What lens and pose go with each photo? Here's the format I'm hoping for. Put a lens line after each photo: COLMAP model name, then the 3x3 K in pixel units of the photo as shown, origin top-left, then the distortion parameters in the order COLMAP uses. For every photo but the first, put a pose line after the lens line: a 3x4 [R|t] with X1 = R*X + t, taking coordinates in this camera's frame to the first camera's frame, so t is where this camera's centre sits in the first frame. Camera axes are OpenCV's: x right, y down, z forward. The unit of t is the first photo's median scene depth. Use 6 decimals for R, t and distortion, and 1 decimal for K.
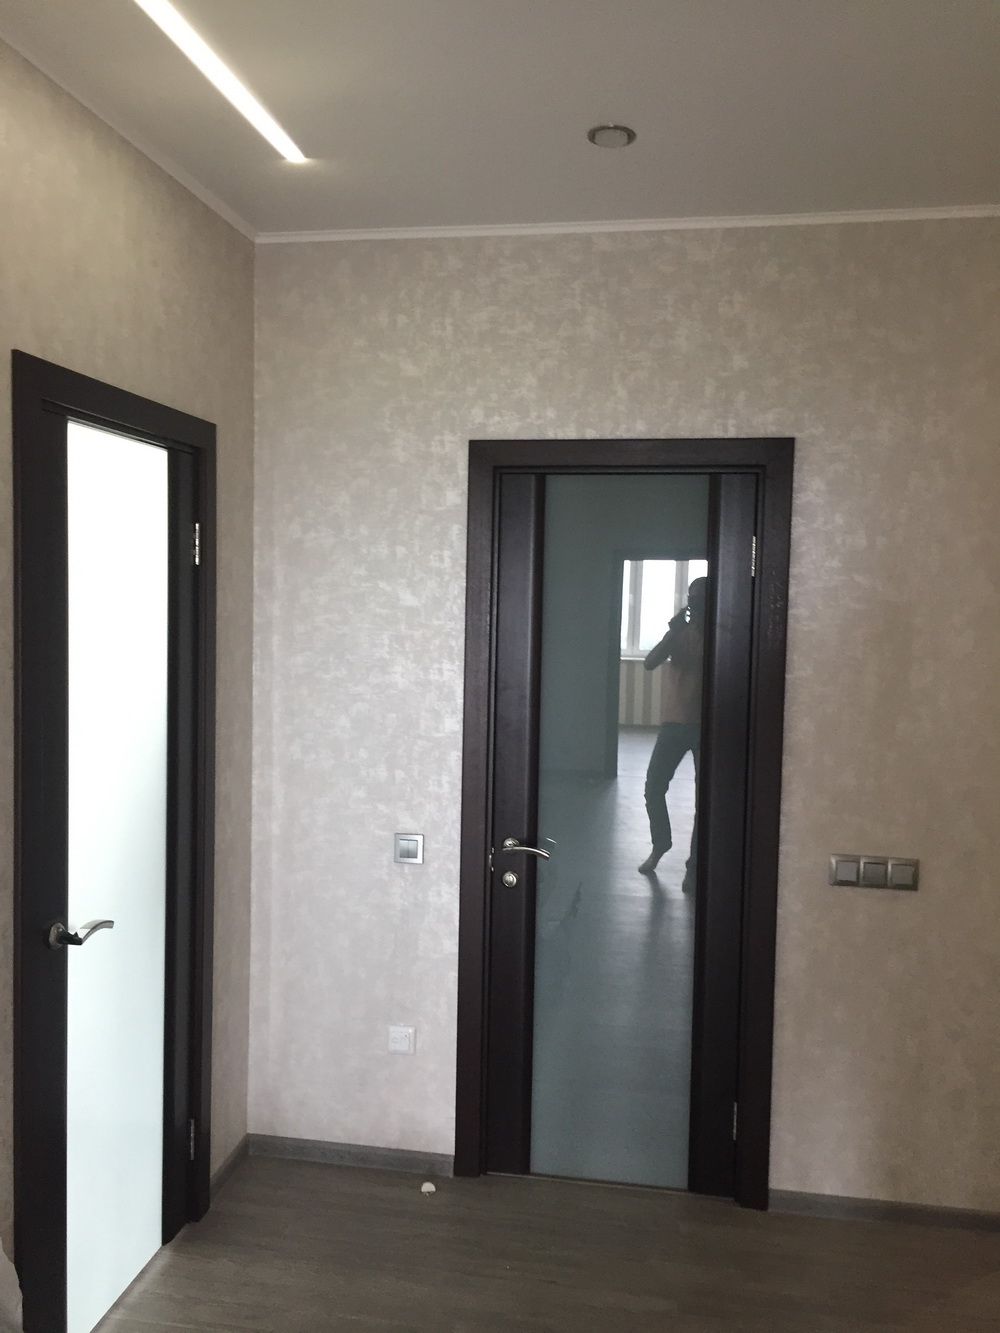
lens RADIAL K [[1110.5, 0, 489.6], [0, 1110.5, 659.6], [0, 0, 1]] dist [-0.004416, -0.015866]
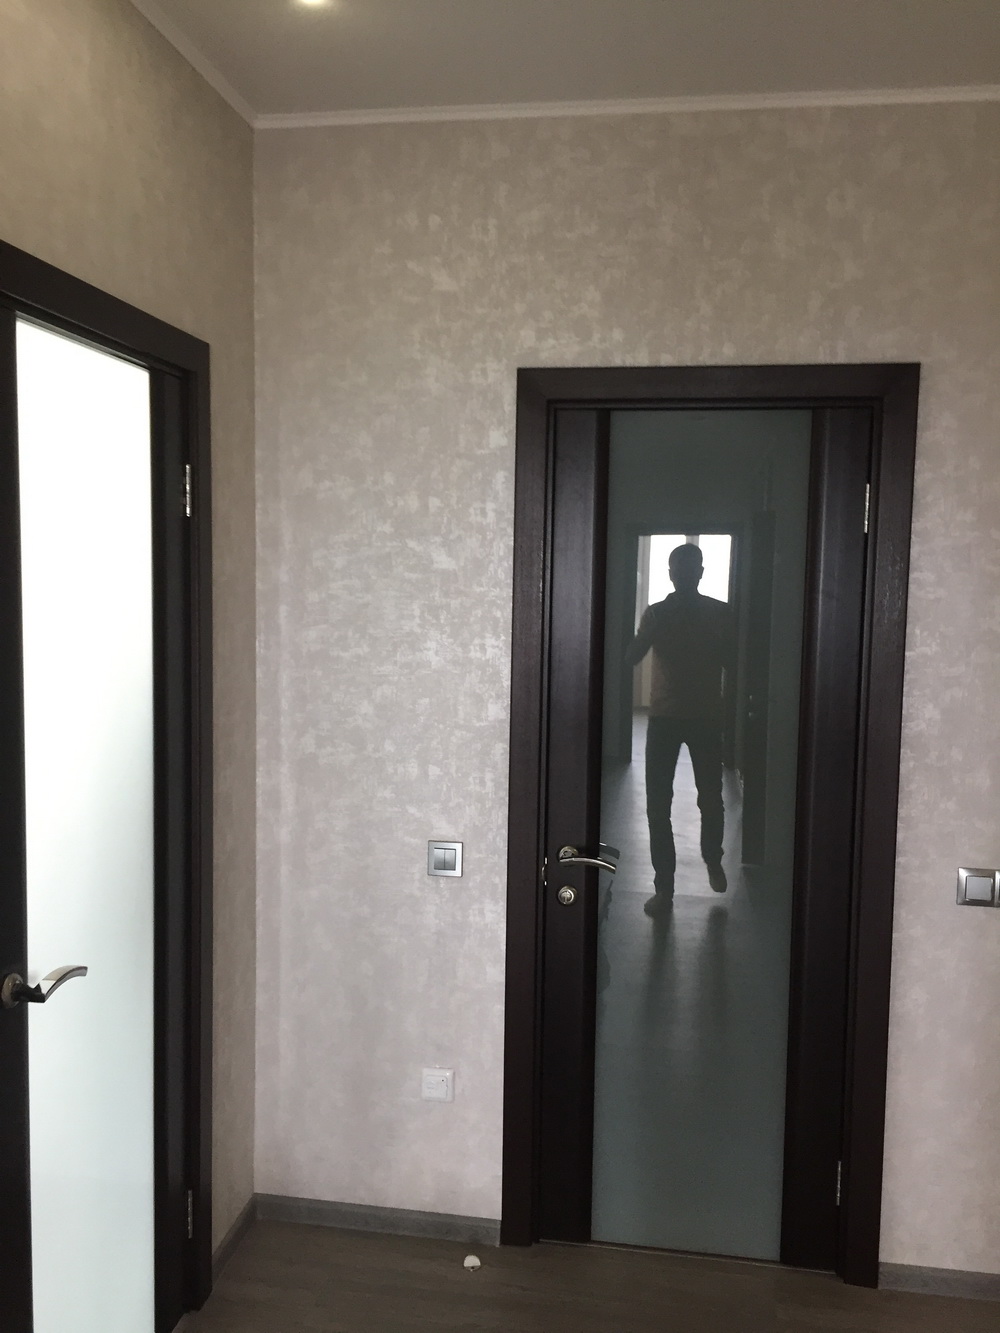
lens RADIAL K [[1110.5, 0, 510.4], [0, 1110.5, 672.9], [0, 0, 1]] dist [-0.004416, -0.015866]
pose [[0.999616, -0.001429, 0.027689, -0.047324], [0.000445, 0.999369, 0.035522, -0.000365], [-0.027723, -0.035496, 0.998985, 0.168087]]
